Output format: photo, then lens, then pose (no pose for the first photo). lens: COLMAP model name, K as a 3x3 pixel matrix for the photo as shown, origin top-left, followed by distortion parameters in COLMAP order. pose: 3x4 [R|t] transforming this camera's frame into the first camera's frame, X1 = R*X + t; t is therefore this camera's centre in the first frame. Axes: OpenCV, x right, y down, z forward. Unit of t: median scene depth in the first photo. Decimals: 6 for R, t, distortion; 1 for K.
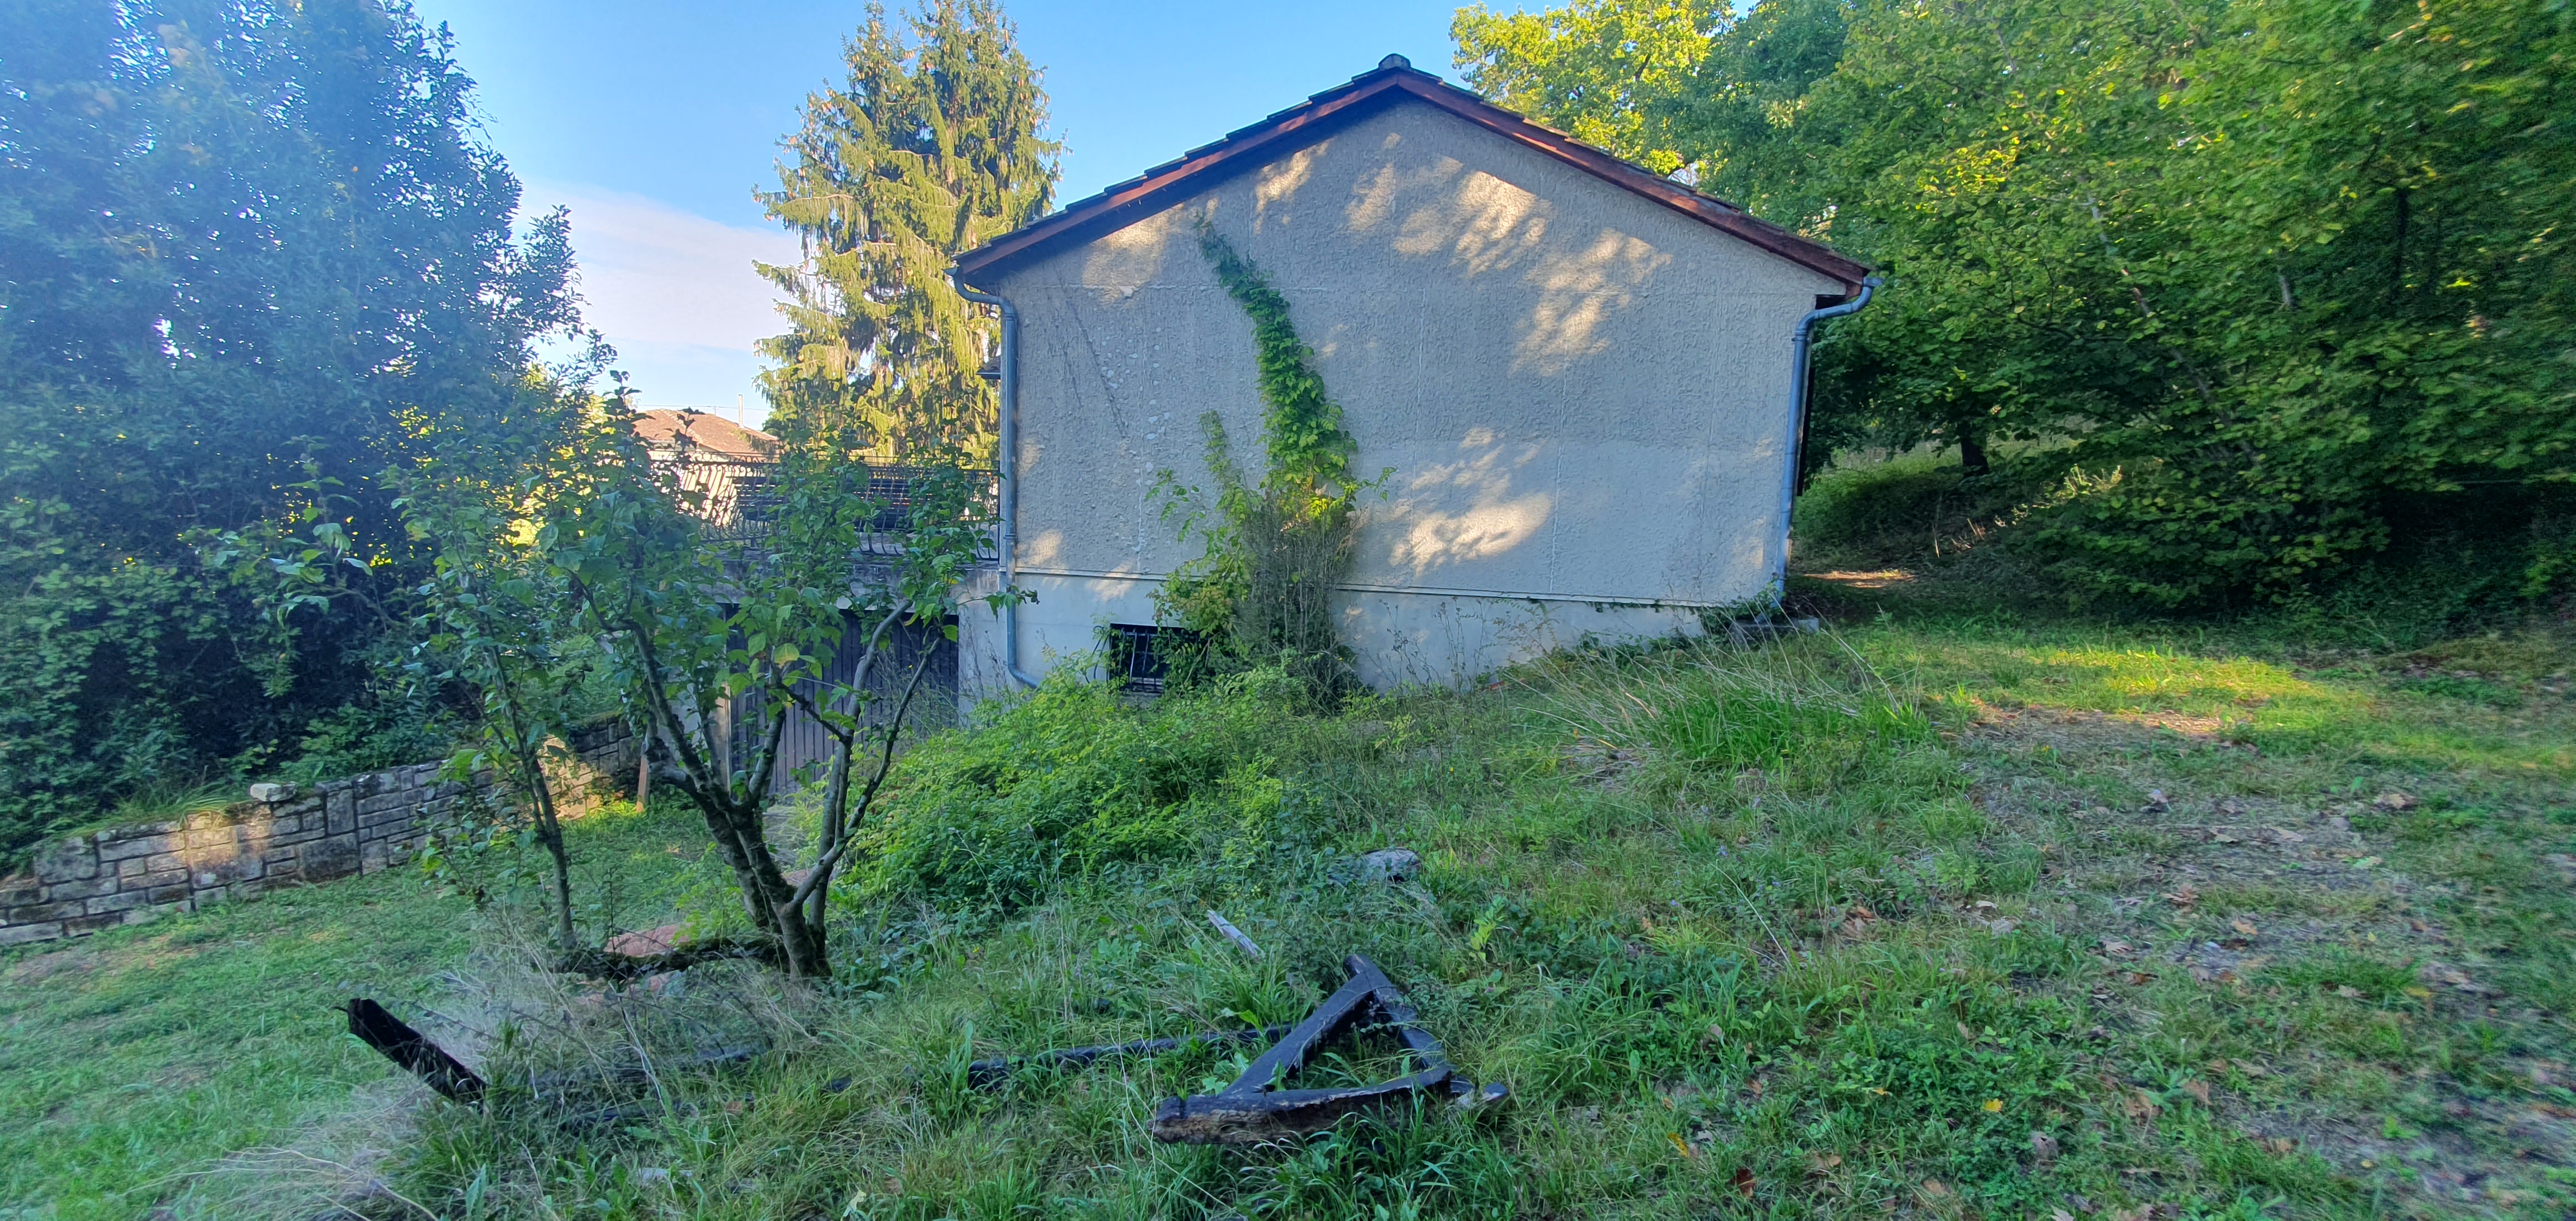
lens RADIAL K [[1025.5, 0, 1299.9], [0, 1025.5, 606.5], [0, 0, 1]] dist [0.008443, -0.000498]
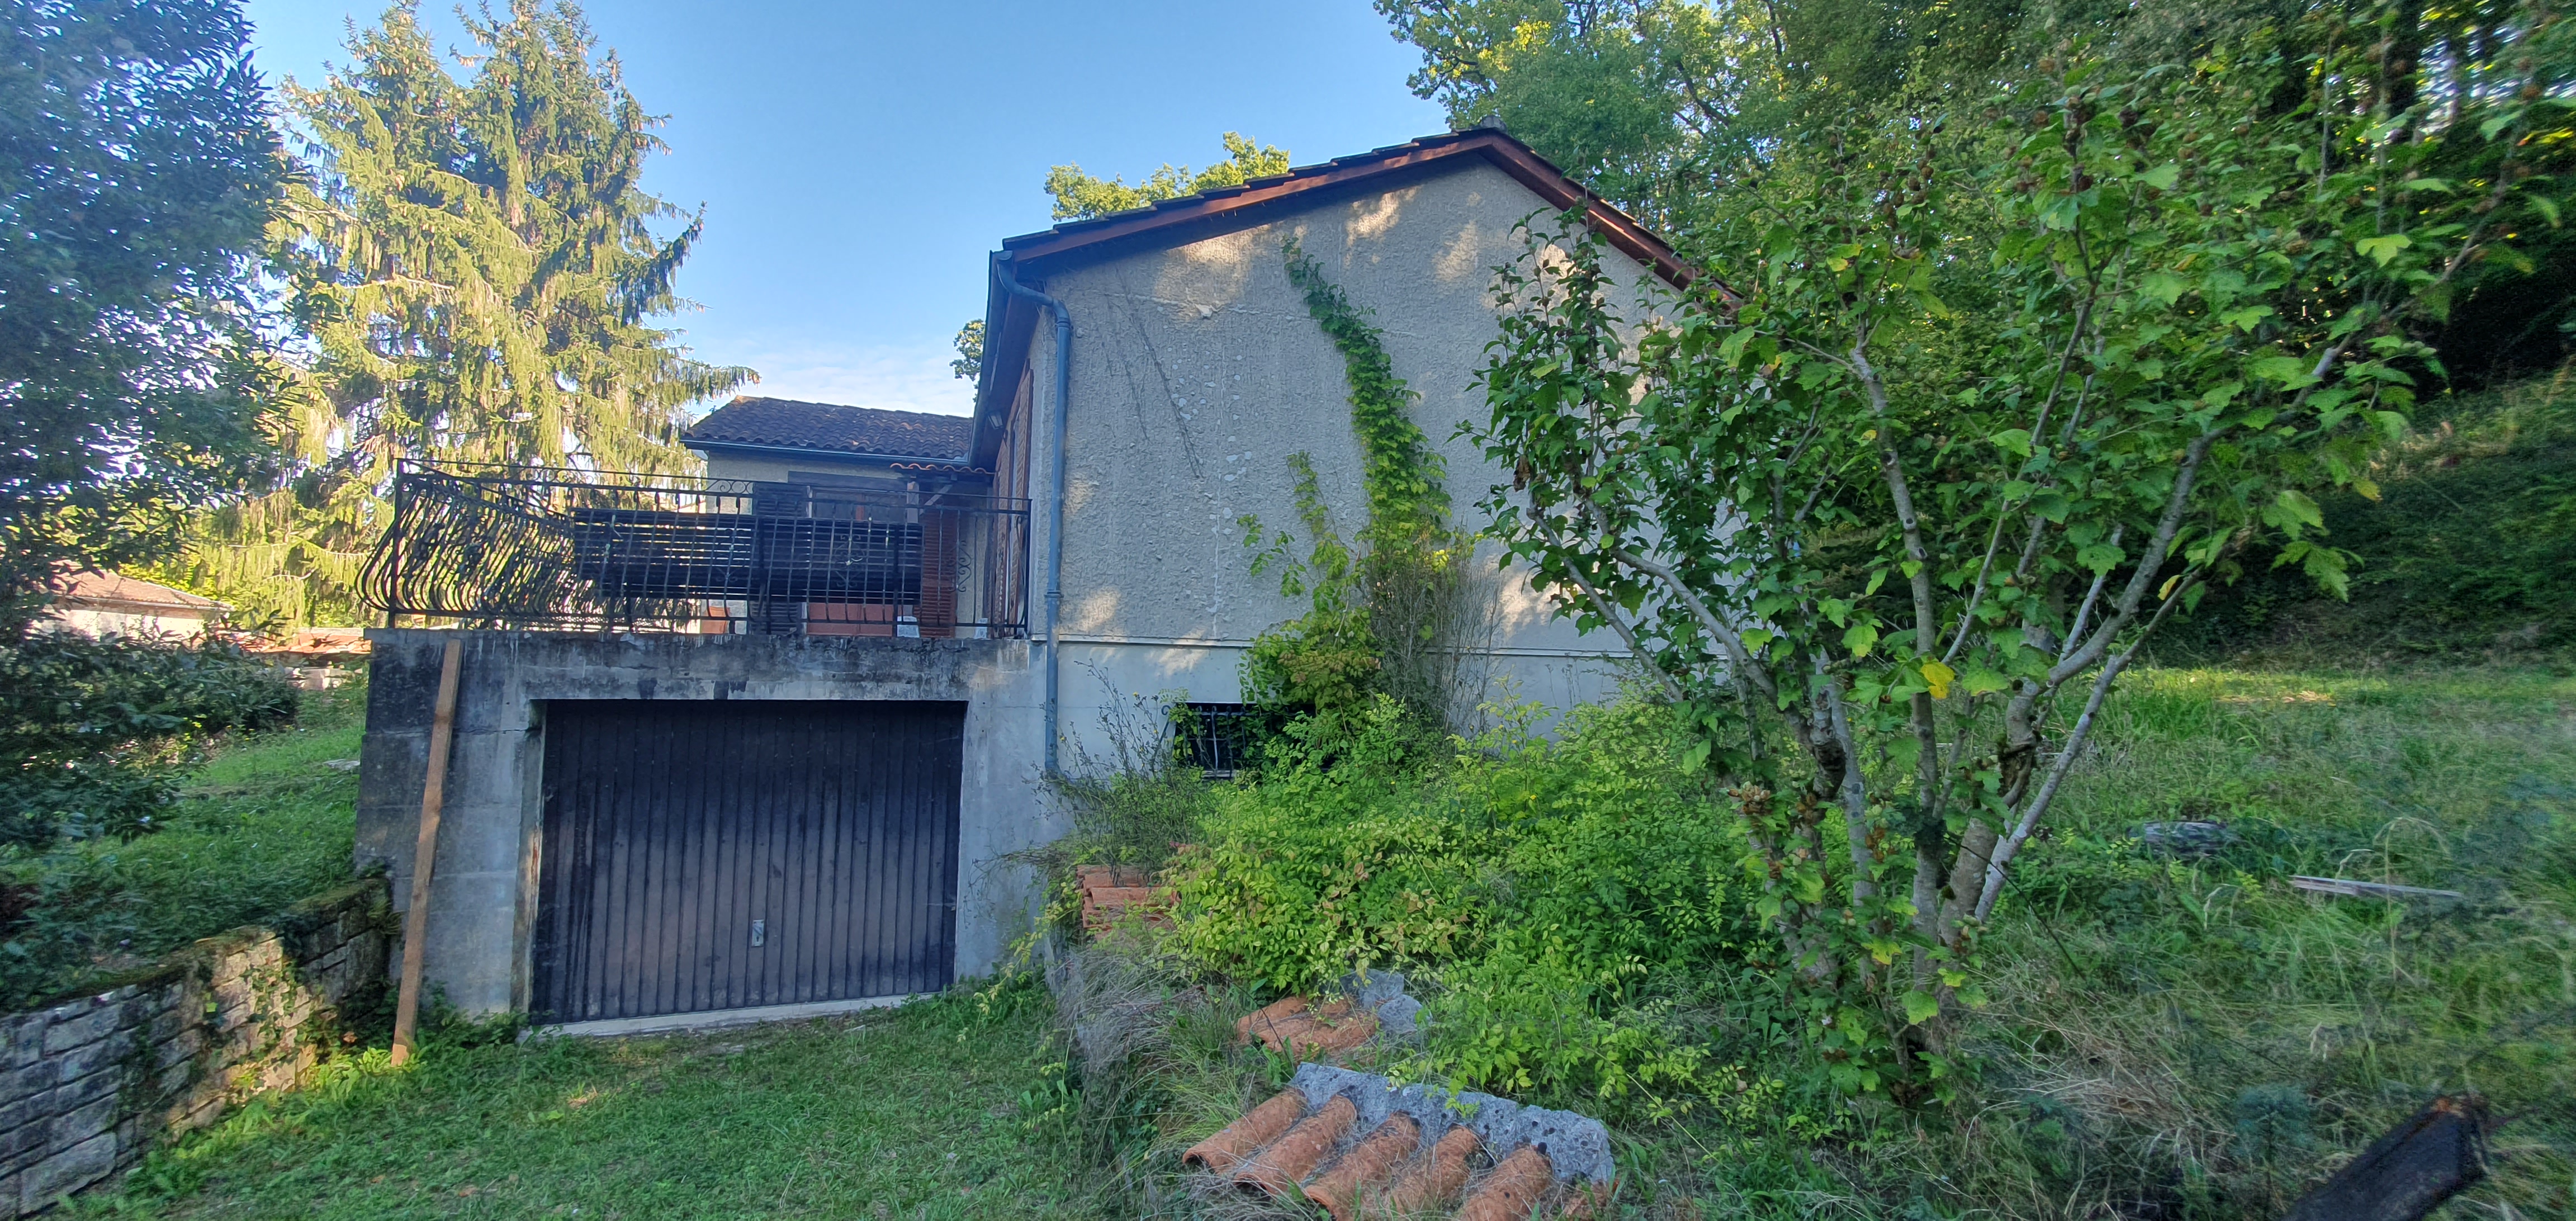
lens RADIAL K [[1025.5, 0, 1288.6], [0, 1025.5, 608.0], [0, 0, 1]] dist [0.008443, -0.000498]
pose [[0.892361, 0.007427, 0.451262, -0.490561], [0.060293, 0.988941, -0.135504, 0.059973], [-0.447278, 0.148127, 0.882044, 0.245613]]
